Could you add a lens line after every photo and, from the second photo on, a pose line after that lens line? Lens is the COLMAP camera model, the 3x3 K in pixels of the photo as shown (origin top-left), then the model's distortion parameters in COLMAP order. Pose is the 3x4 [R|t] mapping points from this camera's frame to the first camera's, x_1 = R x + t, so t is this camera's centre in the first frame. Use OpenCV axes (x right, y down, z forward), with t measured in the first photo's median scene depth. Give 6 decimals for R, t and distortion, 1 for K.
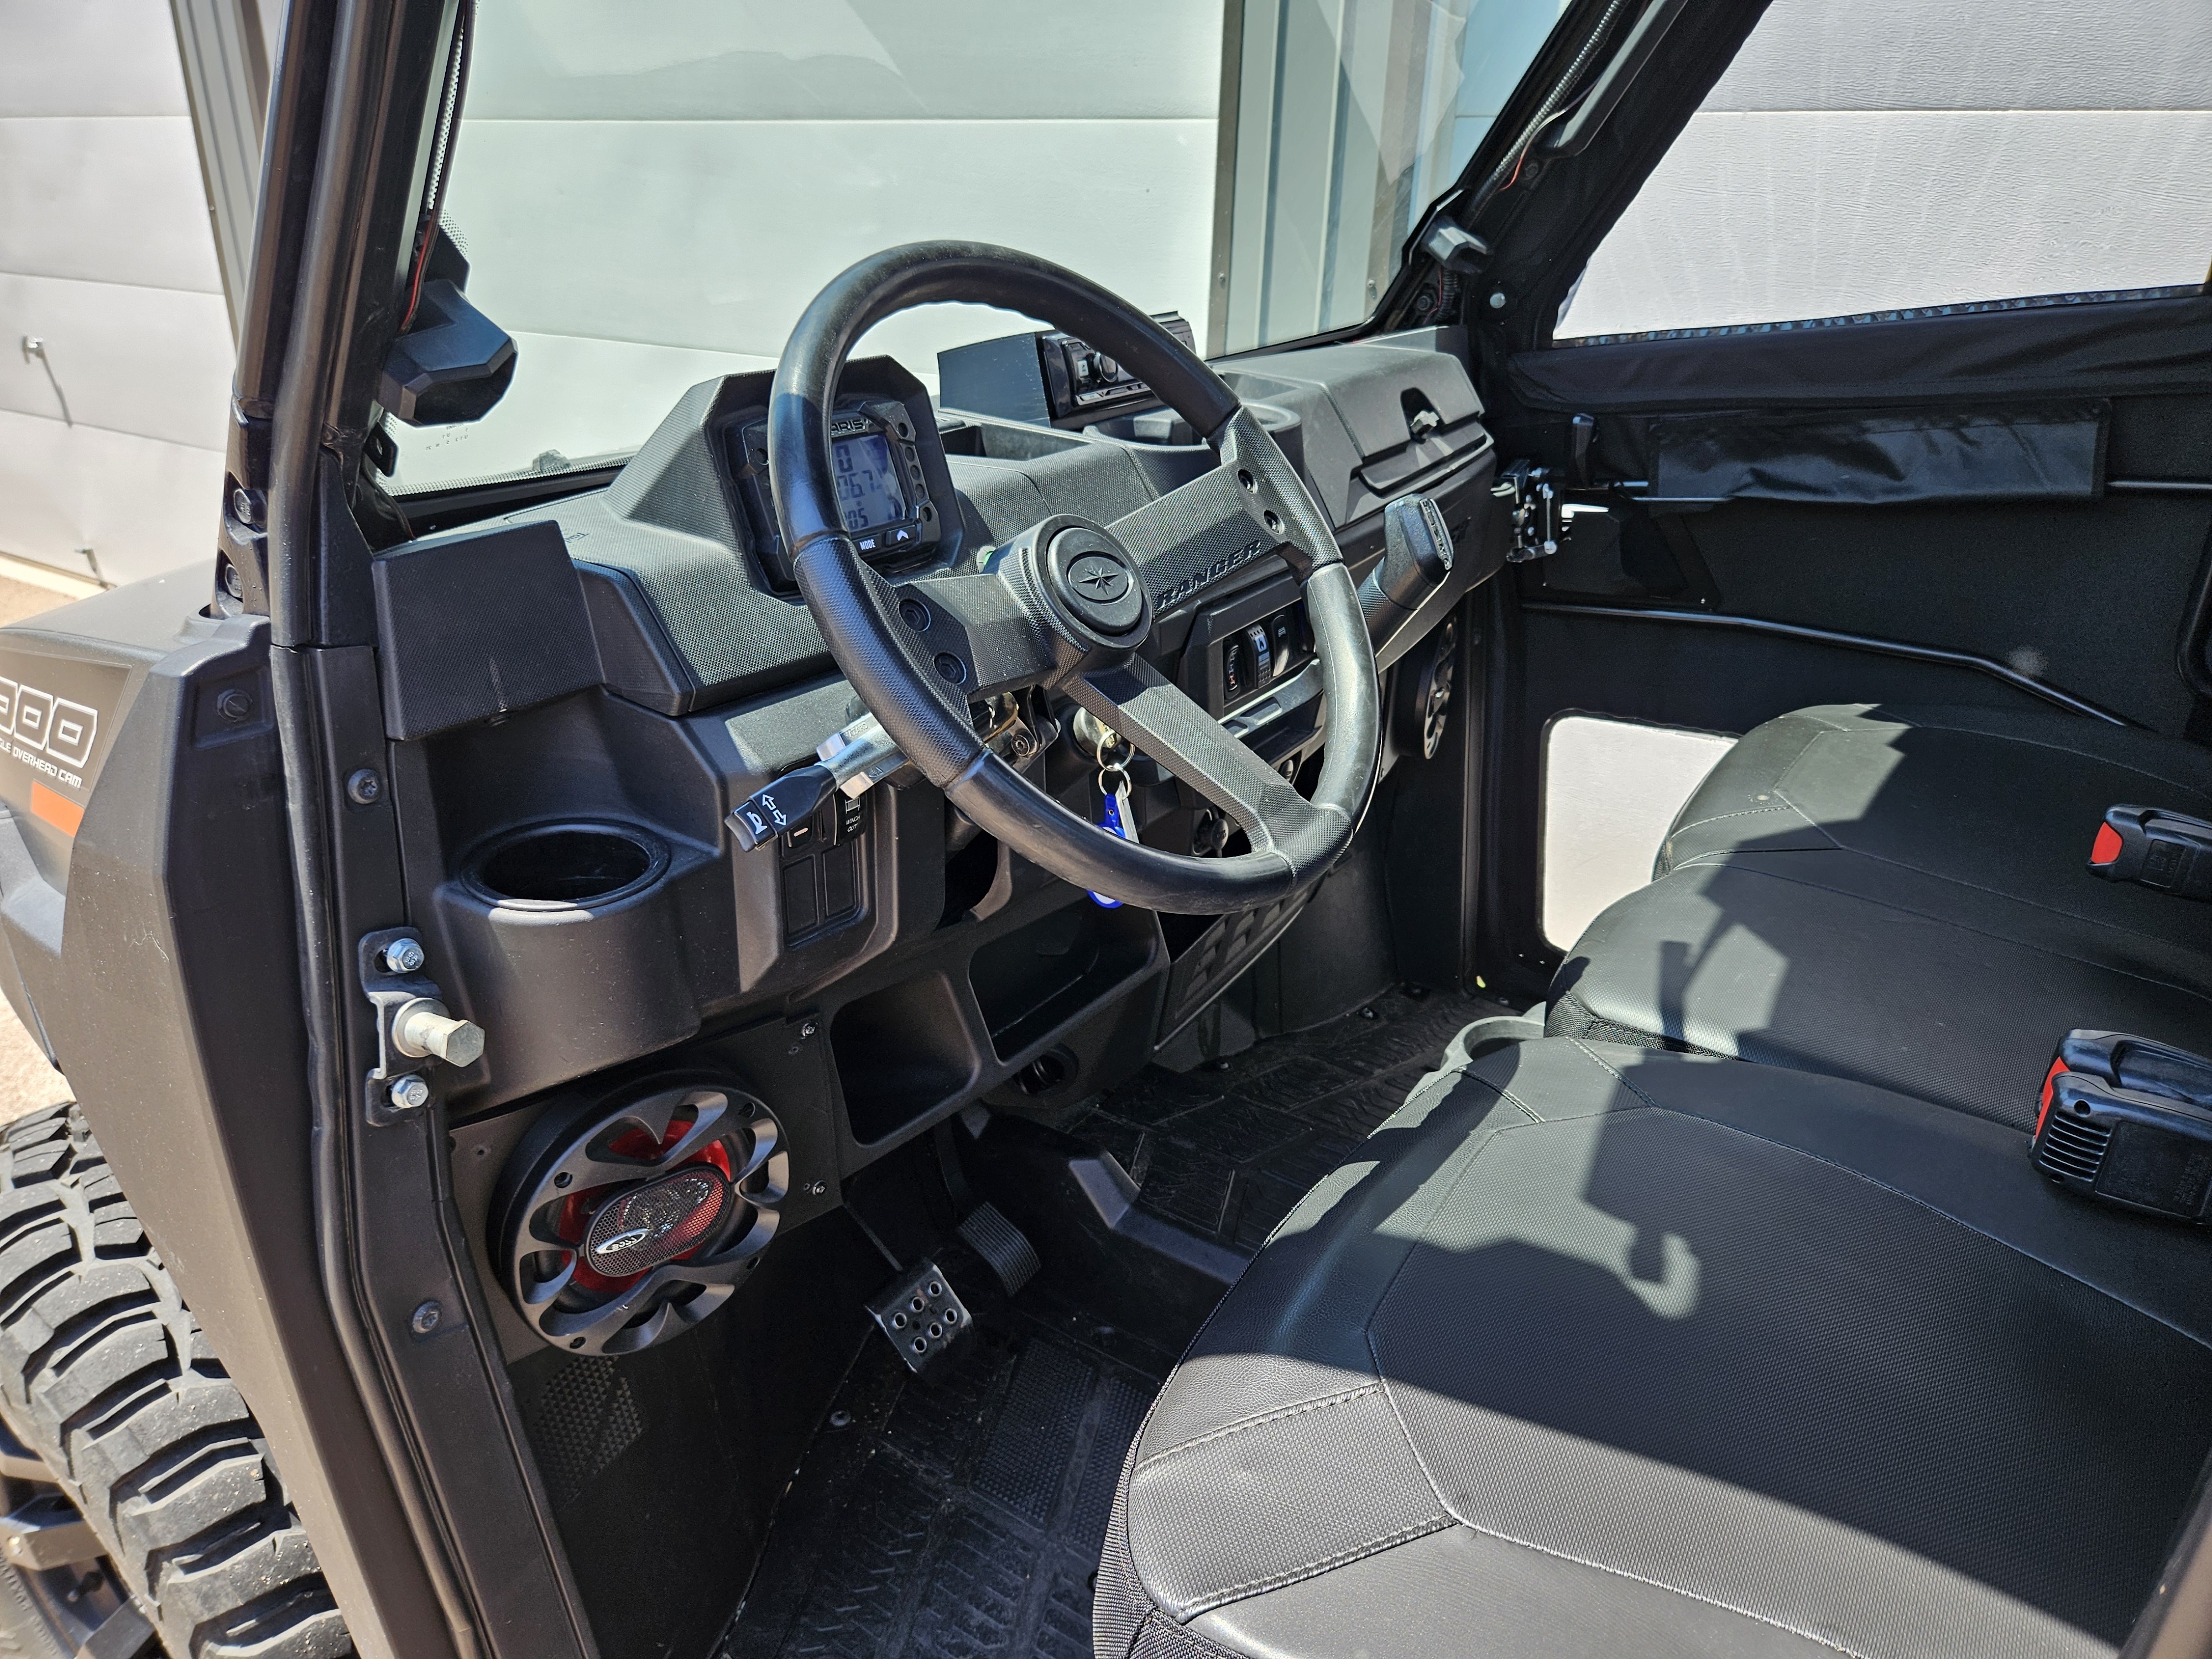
lens RADIAL K [[1512.4, 0, 1104.5], [0, 1512.4, 829.5], [0, 0, 1]] dist [0.045060, -0.029286]
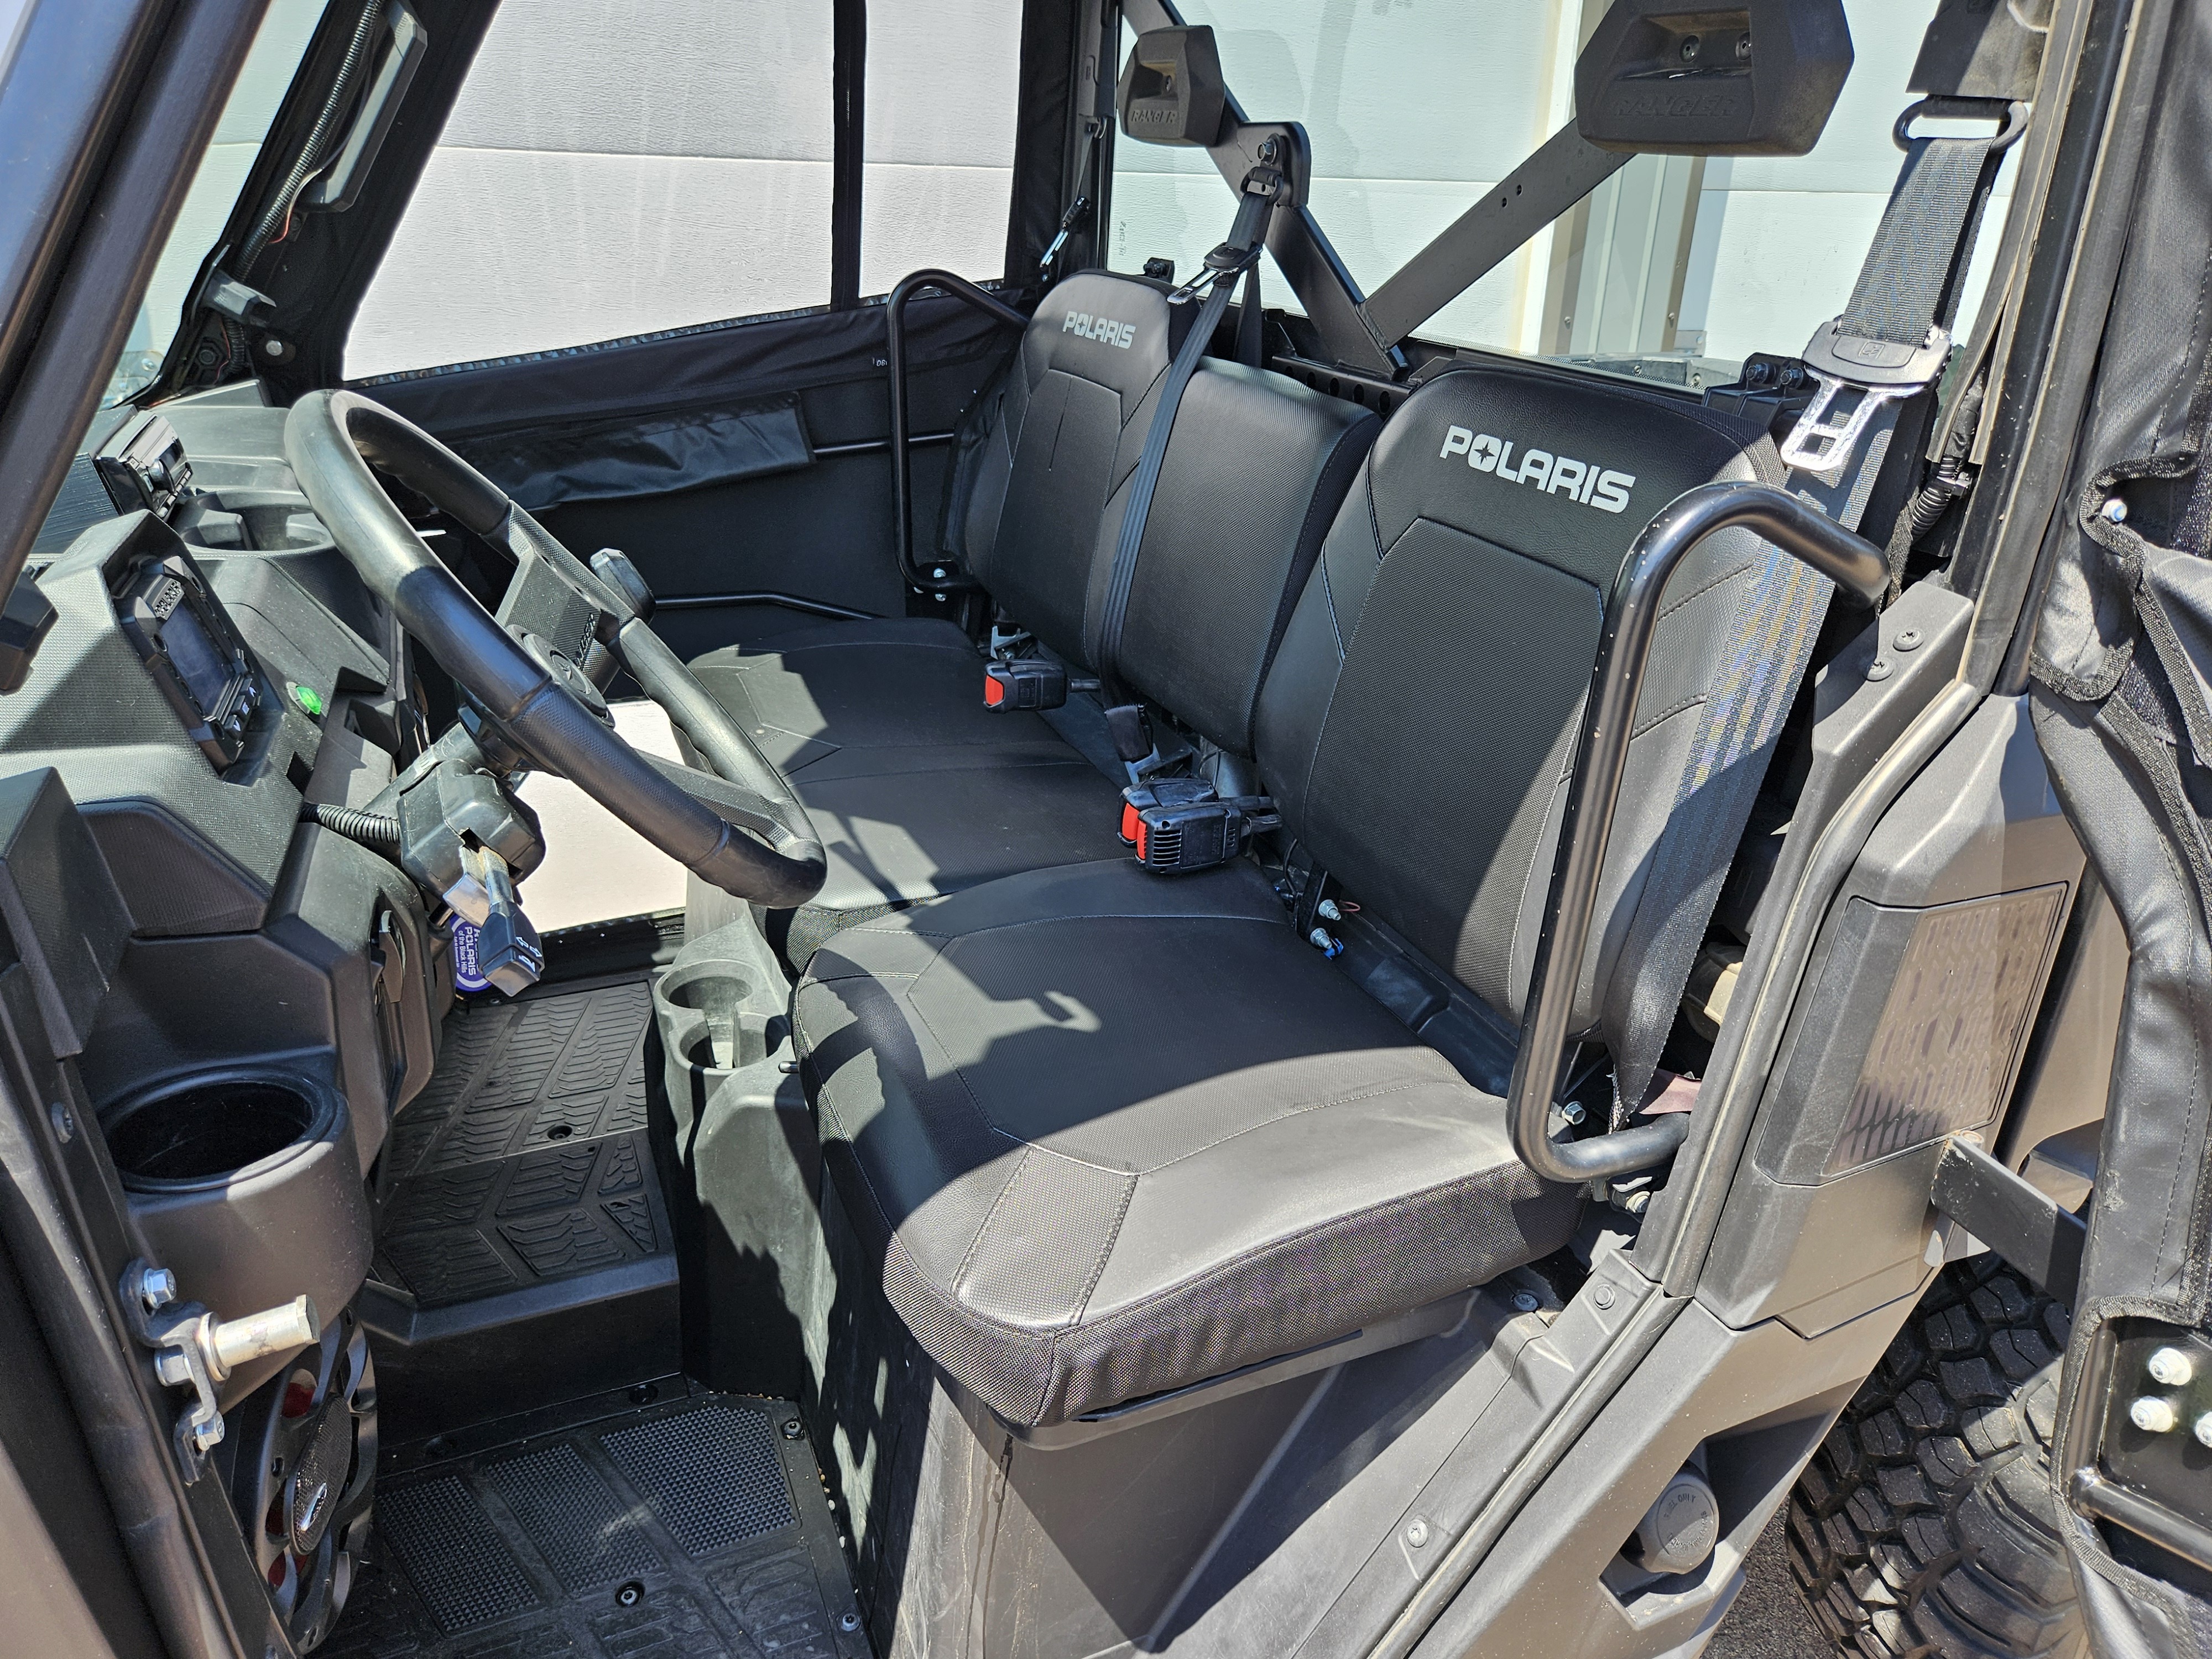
lens RADIAL K [[1512.4, 0, 1116.9], [0, 1512.4, 831.2], [0, 0, 1]] dist [0.045060, -0.029286]
pose [[0.543002, -0.332368, 0.771155, -0.359418], [0.313280, 0.932215, 0.181191, -0.069292], [-0.779105, 0.143200, 0.610319, 0.005415]]
